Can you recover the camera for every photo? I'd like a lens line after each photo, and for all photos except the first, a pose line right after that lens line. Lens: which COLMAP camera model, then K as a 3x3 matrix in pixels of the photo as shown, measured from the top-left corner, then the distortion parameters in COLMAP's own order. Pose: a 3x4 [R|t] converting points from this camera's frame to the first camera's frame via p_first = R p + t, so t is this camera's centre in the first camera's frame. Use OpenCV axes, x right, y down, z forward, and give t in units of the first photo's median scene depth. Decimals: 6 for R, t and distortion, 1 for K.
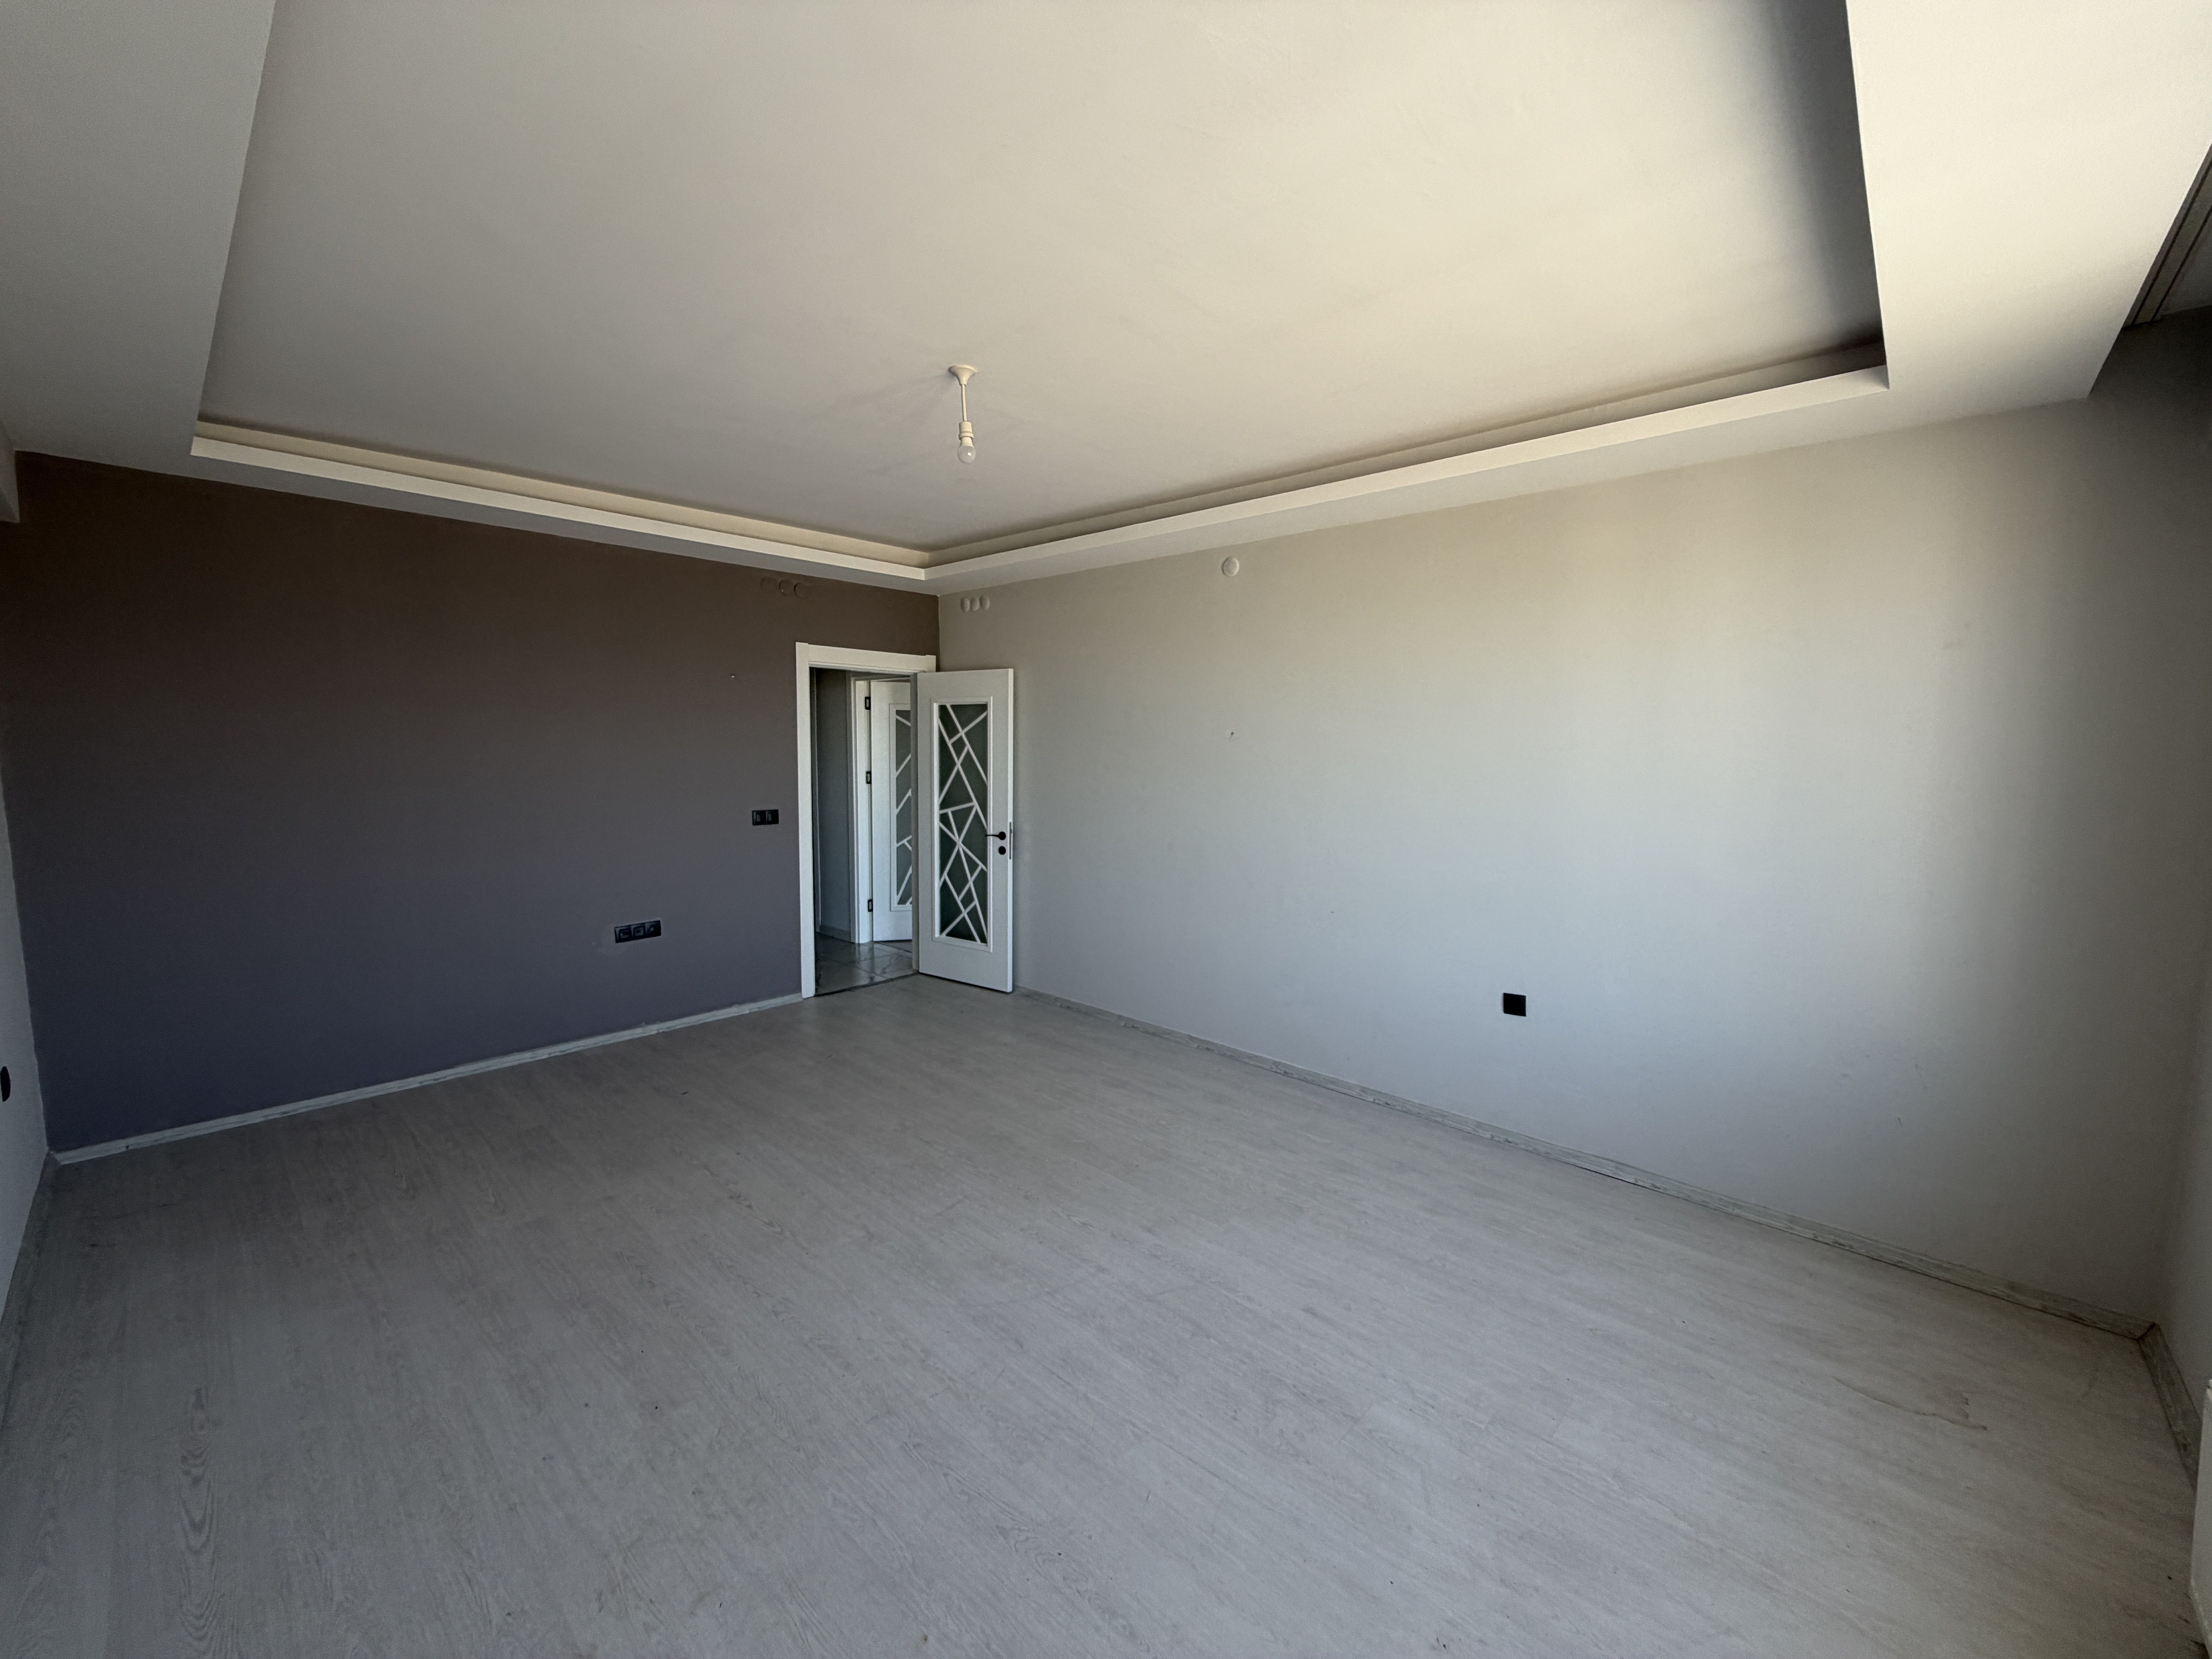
lens RADIAL K [[880.6, 0, 1101.2], [0, 880.6, 822.2], [0, 0, 1]] dist [0.001010, -0.000084]
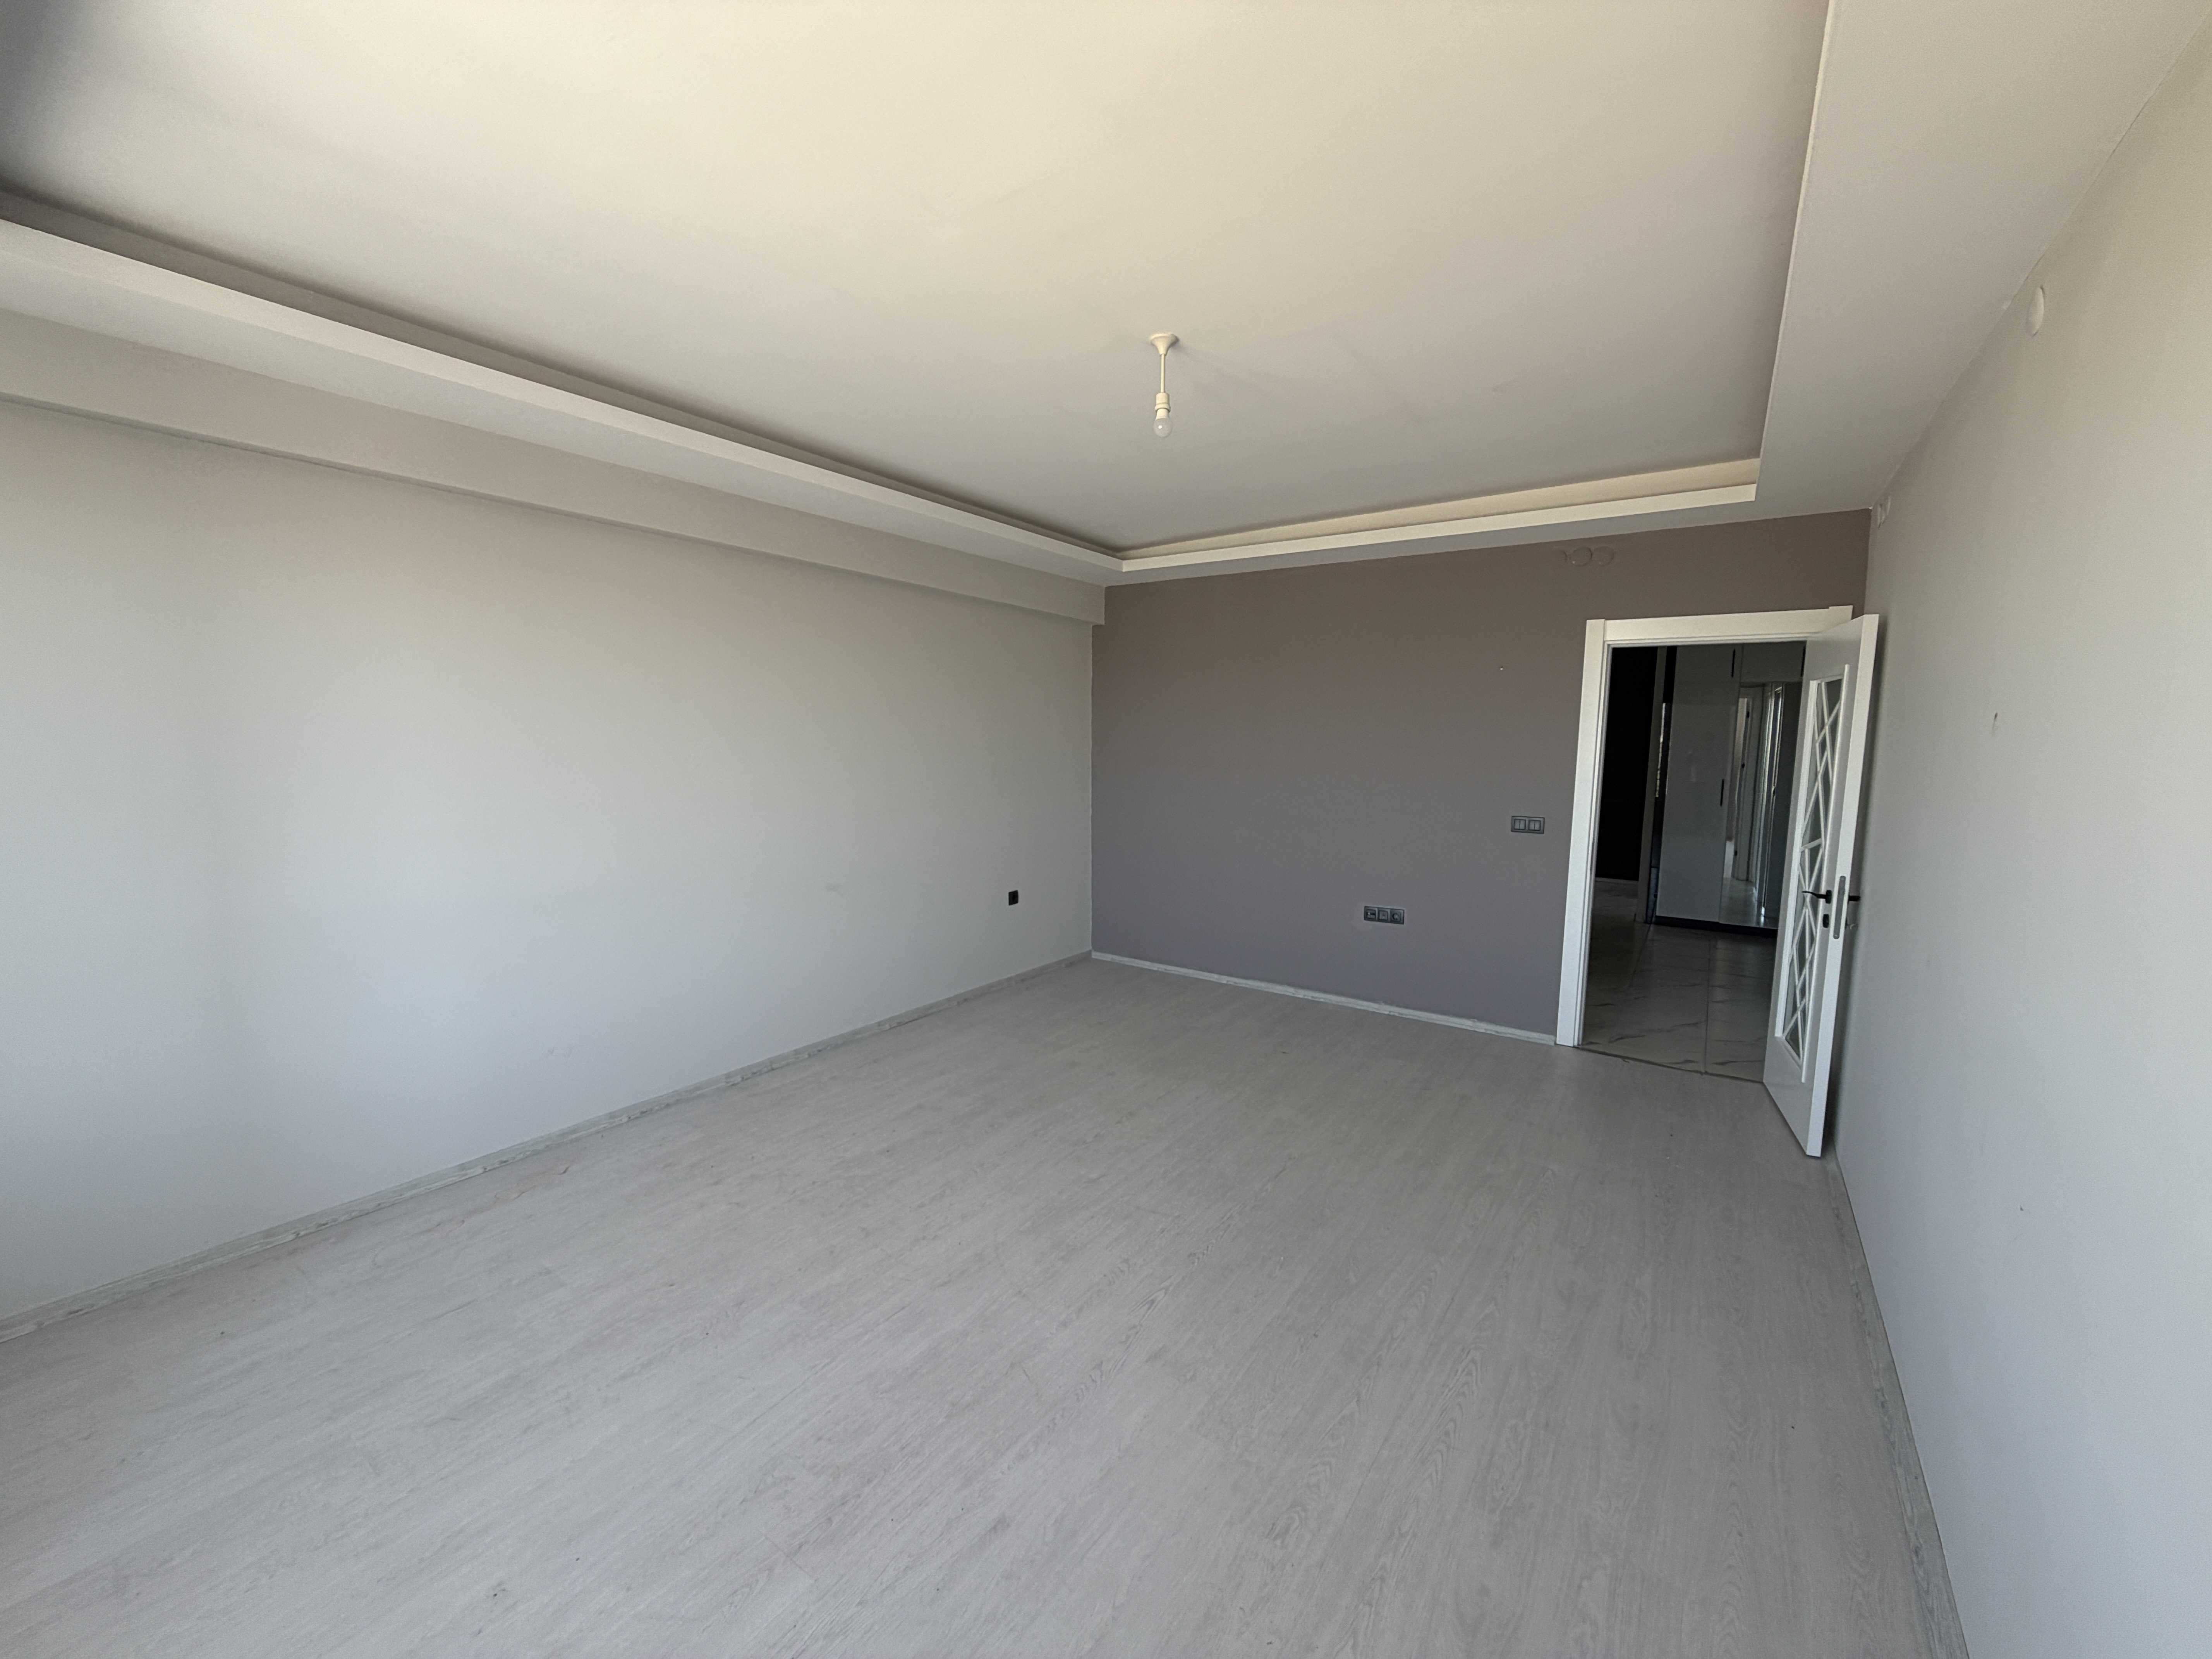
lens RADIAL K [[880.6, 0, 1103.8], [0, 880.6, 824.2], [0, 0, 1]] dist [0.001010, -0.000084]
pose [[0.142719, 0.094353, -0.985256, 0.435501], [-0.098800, 0.991832, 0.080671, -0.035736], [0.984820, 0.085830, 0.150875, 0.448828]]
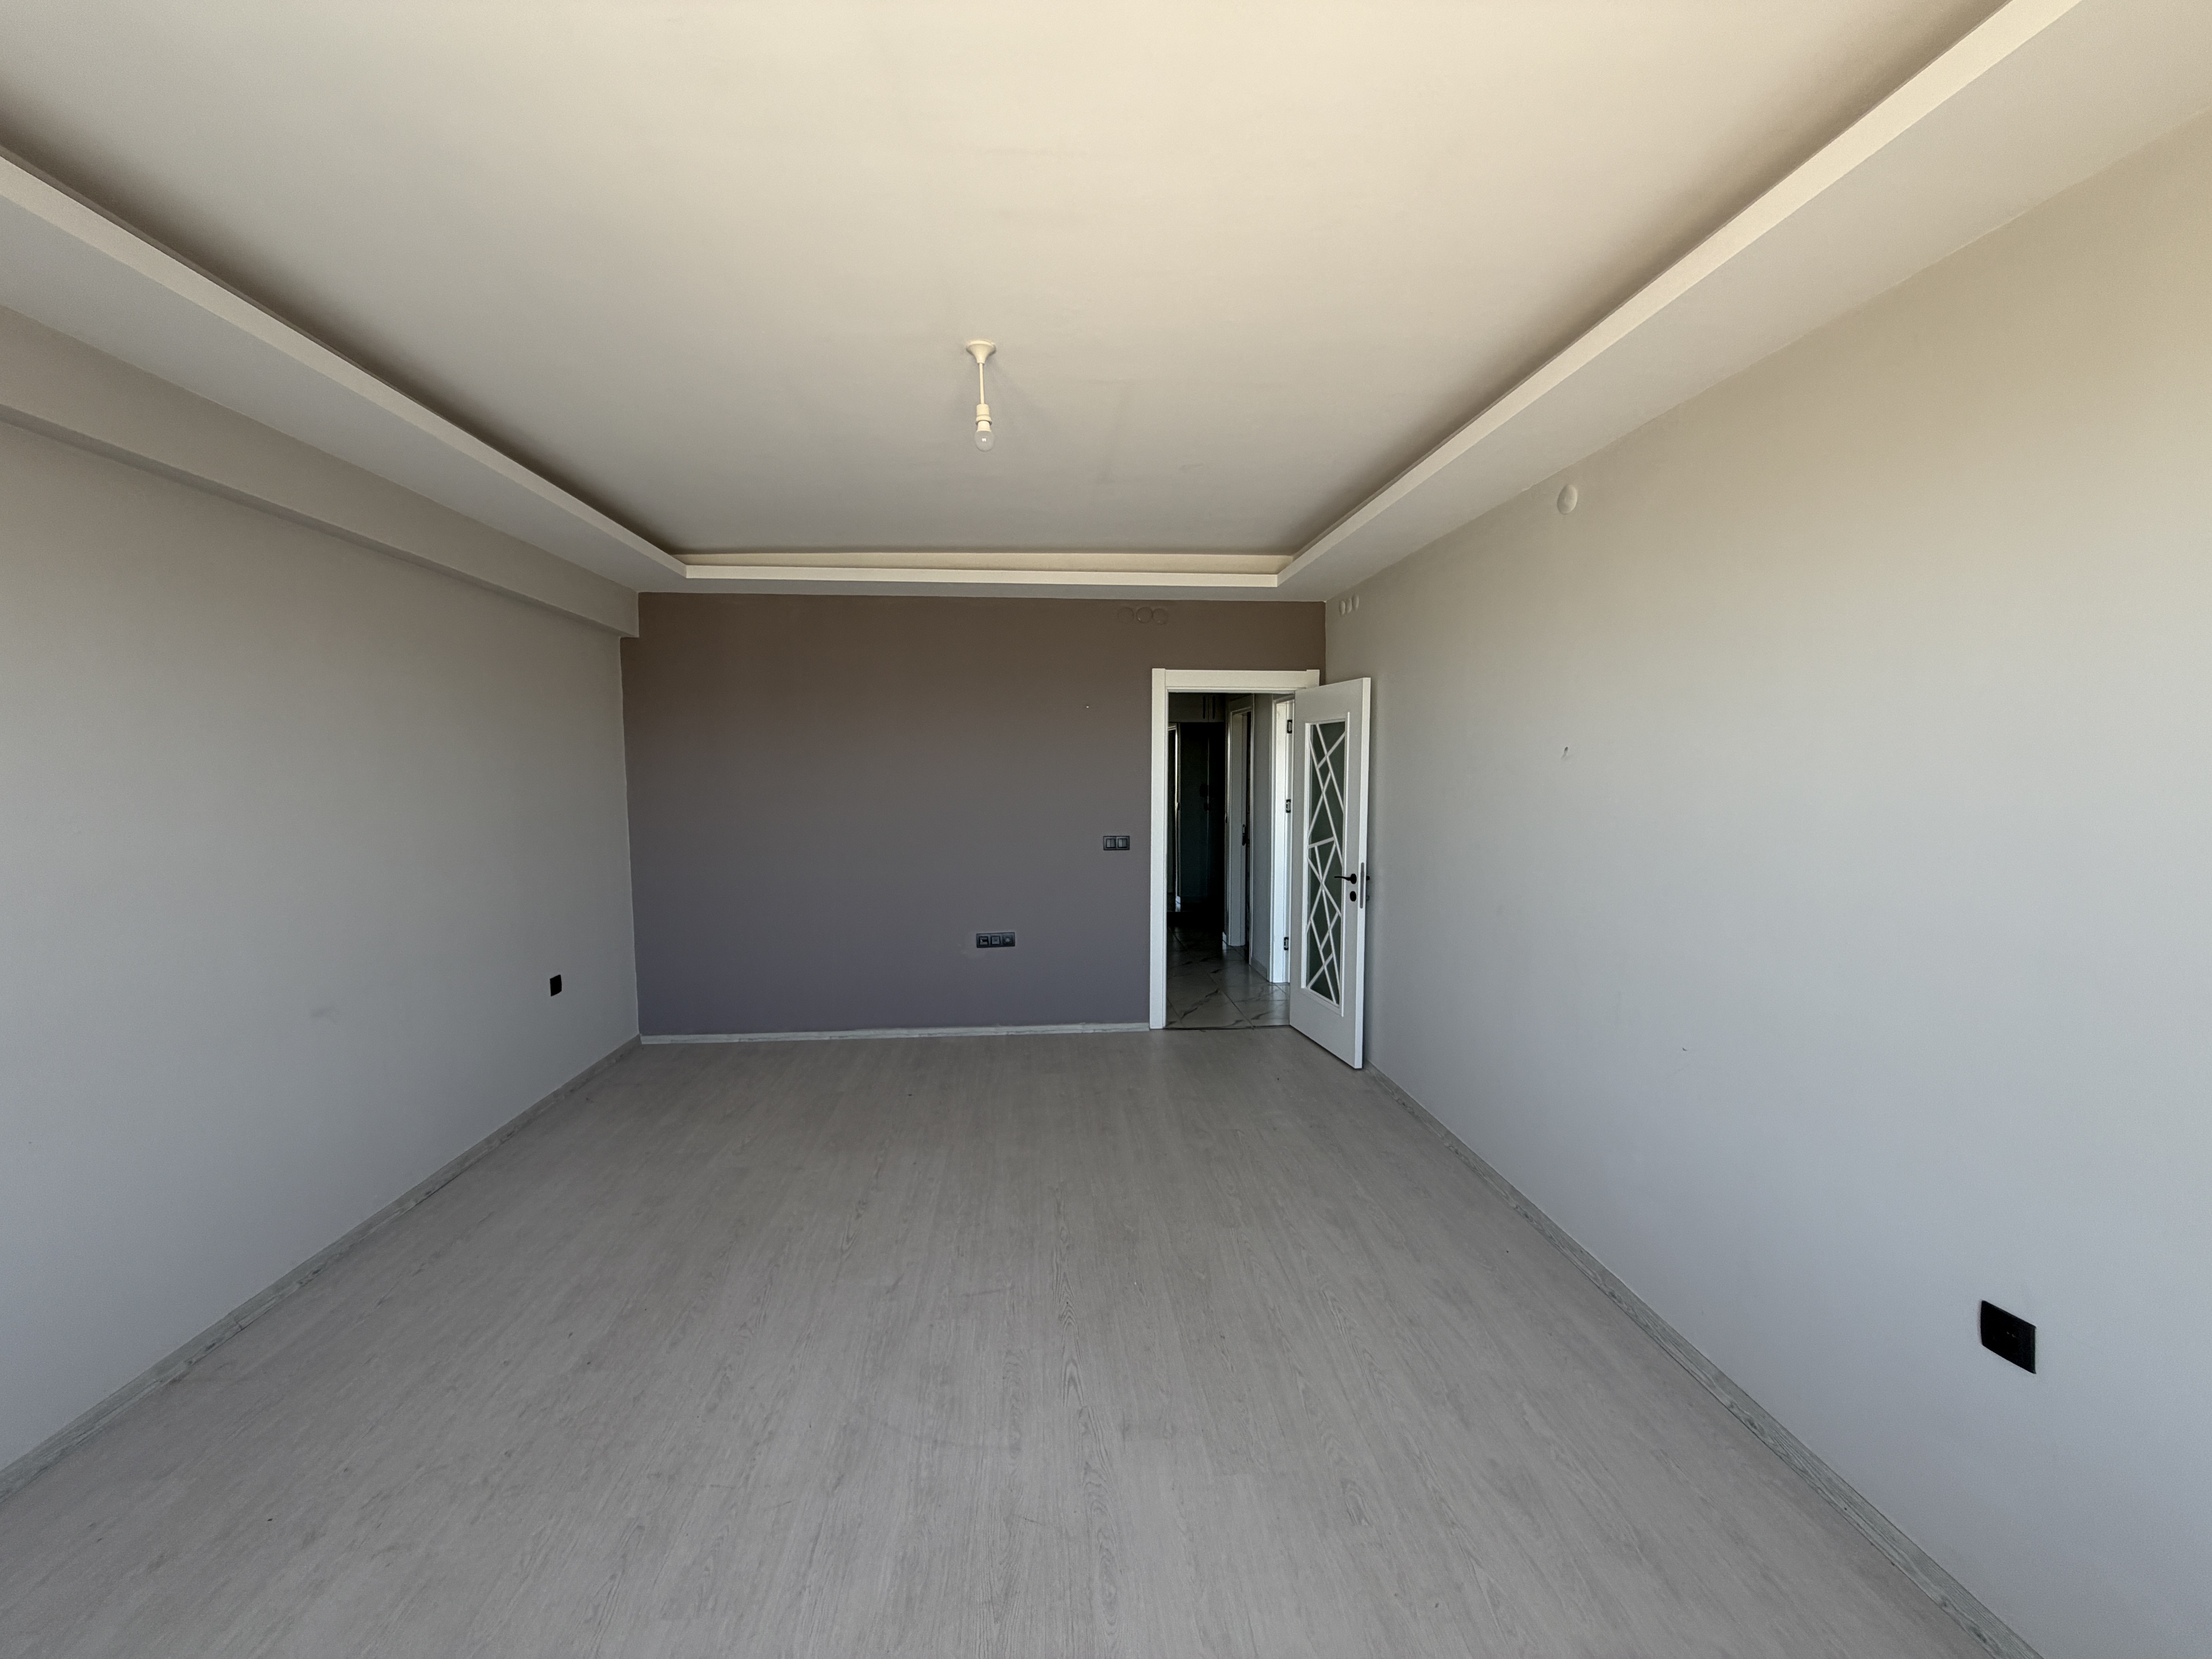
lens RADIAL K [[880.6, 0, 1101.2], [0, 880.6, 824.5], [0, 0, 1]] dist [0.001010, -0.000084]
pose [[0.738295, 0.032574, -0.673691, 0.291122], [-0.051327, 0.998650, -0.007963, -0.018074], [0.672522, 0.040457, 0.738971, 0.238976]]
